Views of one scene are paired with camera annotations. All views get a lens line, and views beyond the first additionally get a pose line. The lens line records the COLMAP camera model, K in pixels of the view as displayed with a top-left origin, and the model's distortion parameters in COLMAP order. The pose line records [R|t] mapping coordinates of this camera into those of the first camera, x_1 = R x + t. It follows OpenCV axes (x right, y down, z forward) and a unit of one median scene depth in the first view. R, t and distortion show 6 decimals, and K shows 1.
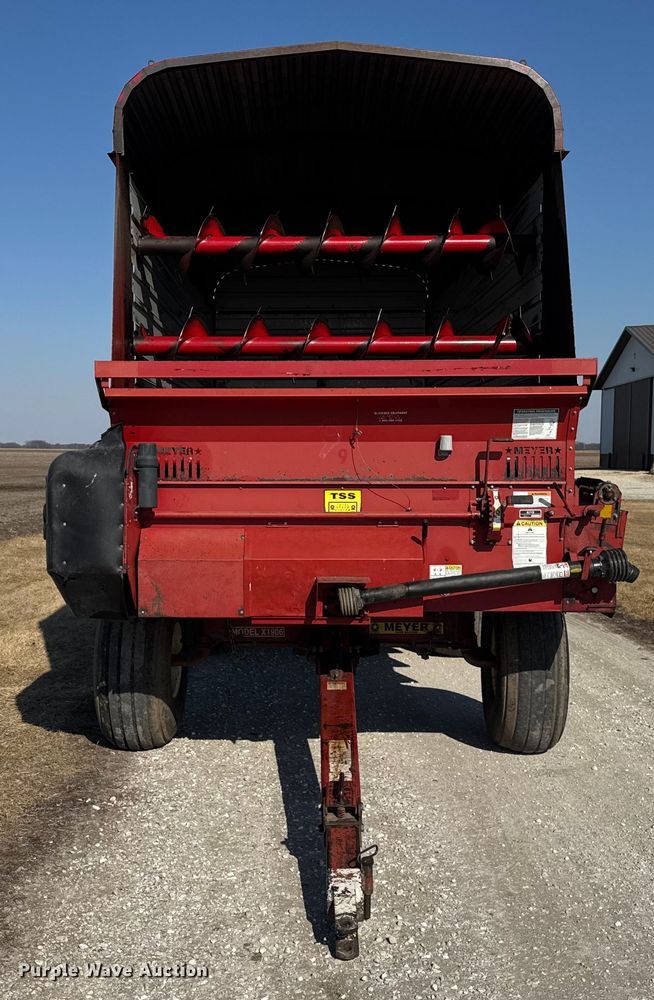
lens RADIAL K [[1085.8, 0, 283.0], [0, 1085.8, 526.7], [0, 0, 1]] dist [0.203471, -0.452845]
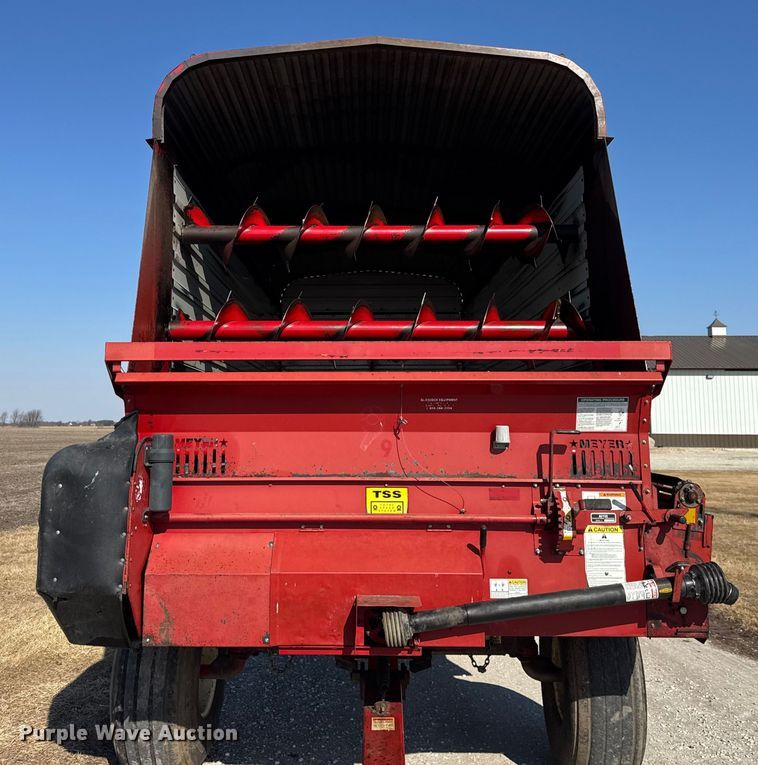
lens RADIAL K [[804.1, 0, 344.7], [0, 804.1, 316.7], [0, 0, 1]] dist [0.117817, -0.174238]
pose [[0.999970, 0.000334, -0.007675, 0.025828], [-0.001889, 0.979060, -0.203561, -0.035834], [0.007447, 0.203570, 0.979032, 0.333385]]
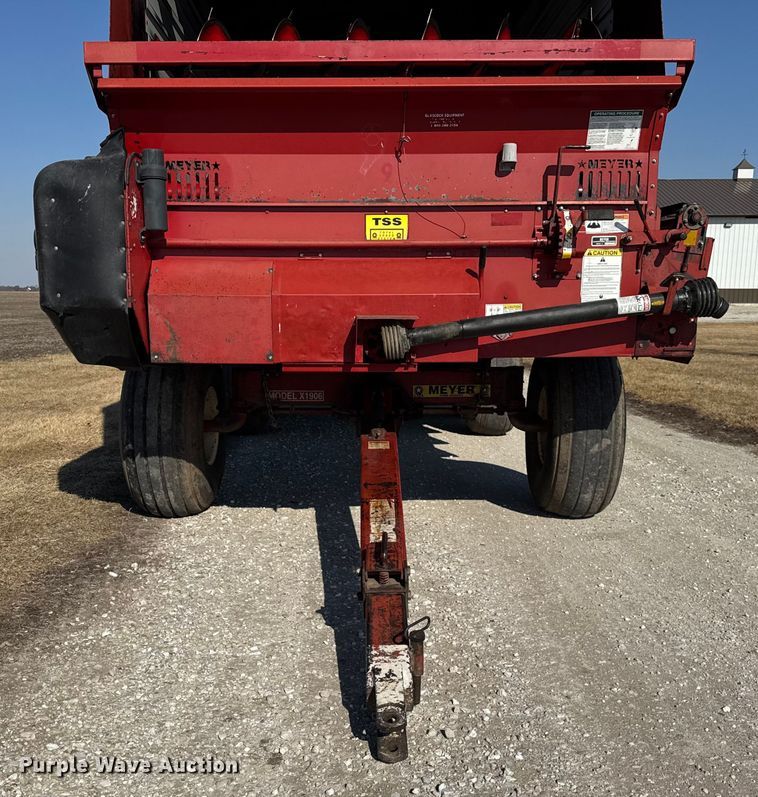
lens RADIAL K [[860.9, 0, 341.3], [0, 860.9, 459.2], [0, 0, 1]] dist [0.169870, -0.339795]
pose [[0.999965, -0.004124, 0.007316, 0.013230], [0.003247, 0.993225, 0.116160, 0.077903], [-0.007746, -0.116132, 0.993204, 0.296926]]
